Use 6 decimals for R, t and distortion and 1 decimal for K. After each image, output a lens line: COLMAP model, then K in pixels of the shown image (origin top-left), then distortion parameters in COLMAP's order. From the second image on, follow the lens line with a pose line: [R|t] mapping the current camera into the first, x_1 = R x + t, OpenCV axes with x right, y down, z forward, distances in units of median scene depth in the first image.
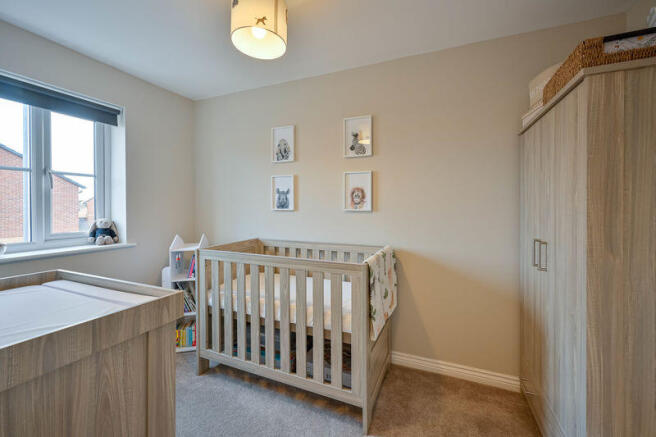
lens RADIAL K [[271.3, 0, 319.1], [0, 271.3, 209.4], [0, 0, 1]] dist [0.007920, 0.000034]
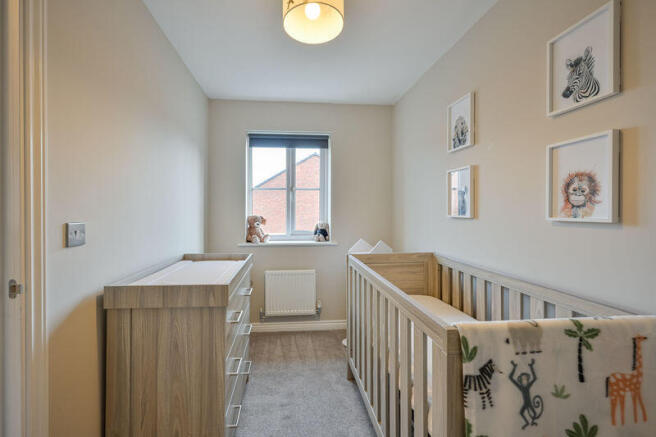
lens RADIAL K [[271.3, 0, 327.4], [0, 271.3, 212.8], [0, 0, 1]] dist [0.007920, 0.000034]
pose [[0.476481, 0.002795, -0.879180, 0.351126], [-0.010573, 0.999941, -0.002551, -0.004667], [0.879121, 0.010511, 0.476482, 0.391982]]
